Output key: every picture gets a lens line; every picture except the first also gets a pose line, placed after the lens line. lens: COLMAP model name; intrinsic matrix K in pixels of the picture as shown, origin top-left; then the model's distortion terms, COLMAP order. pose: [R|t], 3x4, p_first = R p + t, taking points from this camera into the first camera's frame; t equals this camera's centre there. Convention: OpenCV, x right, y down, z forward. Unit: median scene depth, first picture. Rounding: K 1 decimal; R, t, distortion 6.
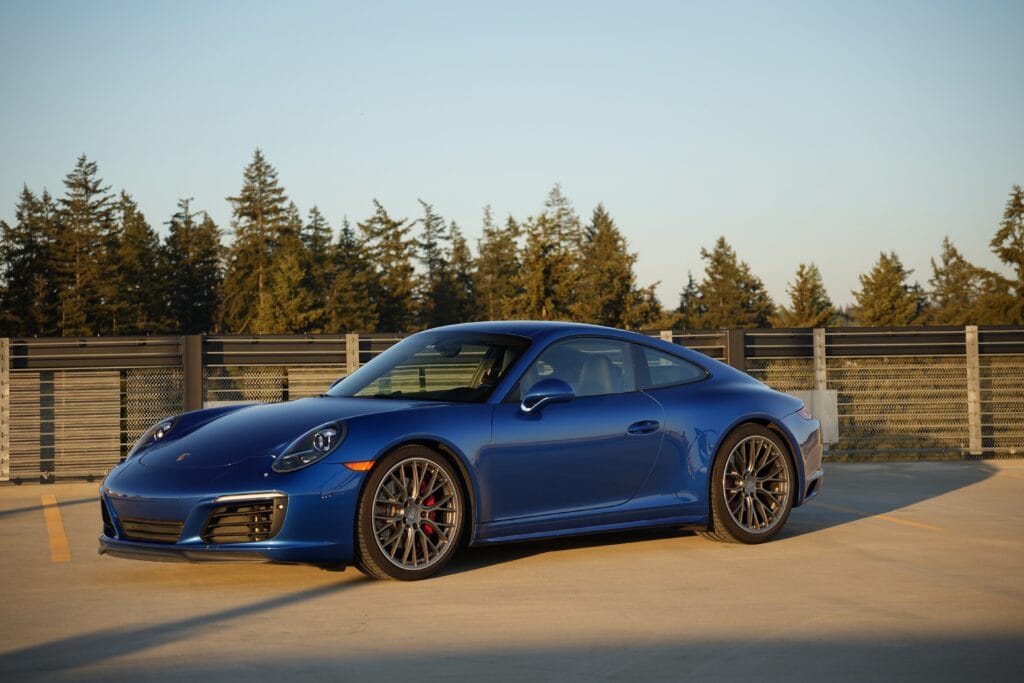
lens RADIAL K [[2132.0, 0, 509.5], [0, 2132.0, 334.0], [0, 0, 1]] dist [0.585599, 0.000000]
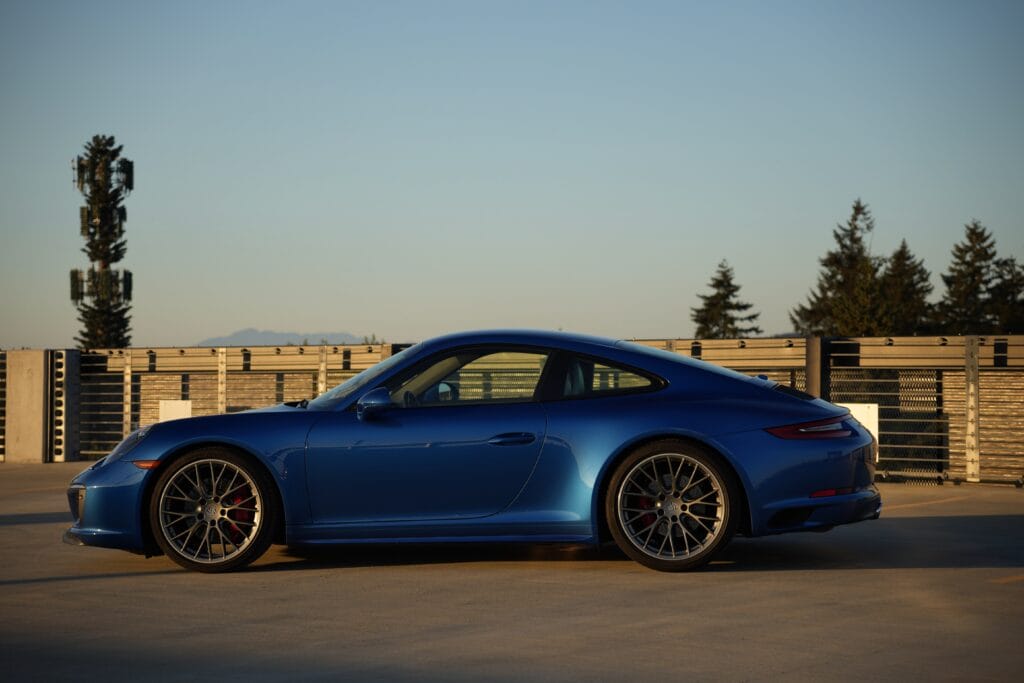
lens RADIAL K [[2132.0, 0, 515.0], [0, 2132.0, 336.2], [0, 0, 1]] dist [0.585599, 0.000000]
pose [[0.635274, -0.000847, -0.772287, 0.494320], [0.005837, 0.999976, 0.003704, -0.004012], [0.772265, -0.006861, 0.635263, 0.237161]]
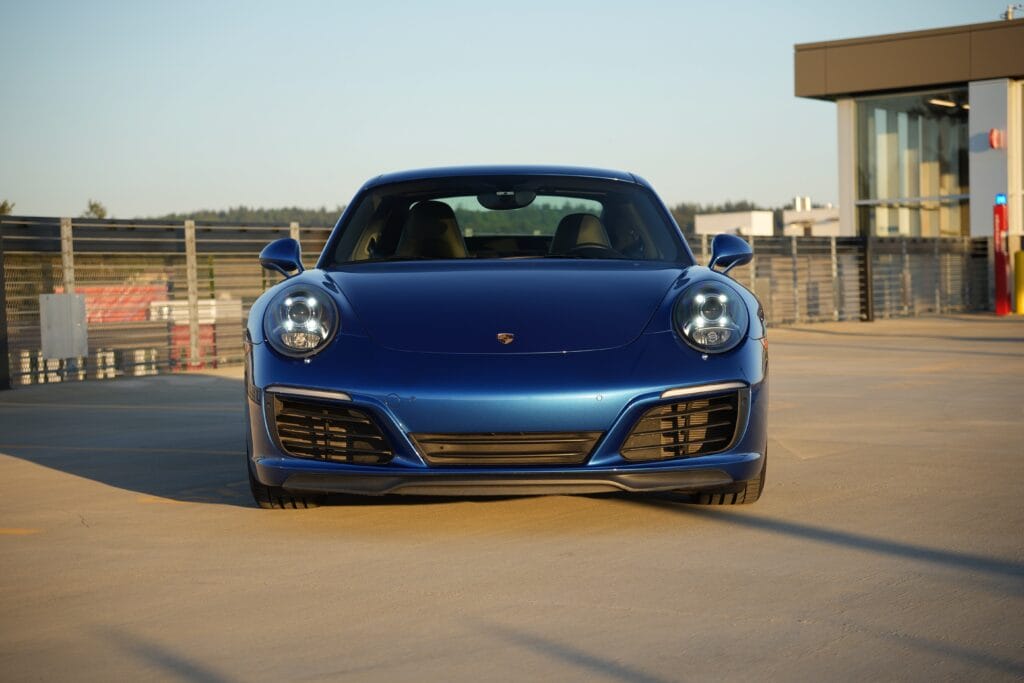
lens RADIAL K [[2132.0, 0, 508.6], [0, 2132.0, 332.2], [0, 0, 1]] dist [0.585599, 0.000000]
pose [[0.668476, -0.016383, 0.743553, -0.351604], [0.001554, 0.999786, 0.020631, 0.023536], [-0.743732, -0.012636, 0.668359, 0.321037]]
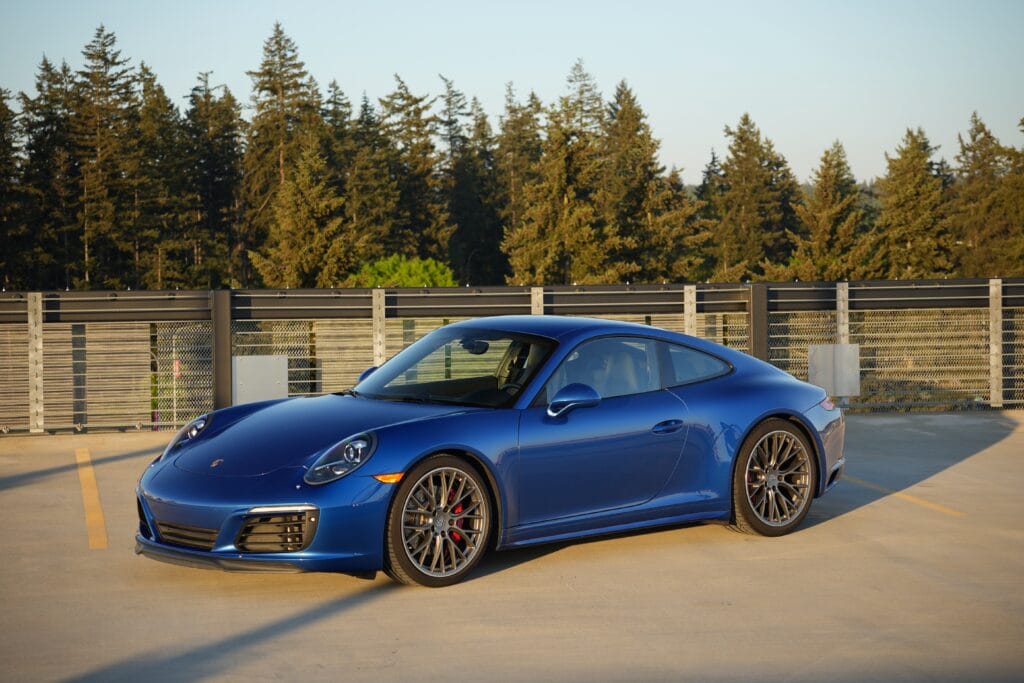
lens RADIAL K [[2132.0, 0, 509.7], [0, 2132.0, 338.0], [0, 0, 1]] dist [0.585599, 0.000000]
pose [[0.999932, 0.007215, -0.009146, -0.002040], [-0.006644, 0.998110, 0.061086, -0.036714], [0.009570, -0.061021, 0.998091, -0.007521]]
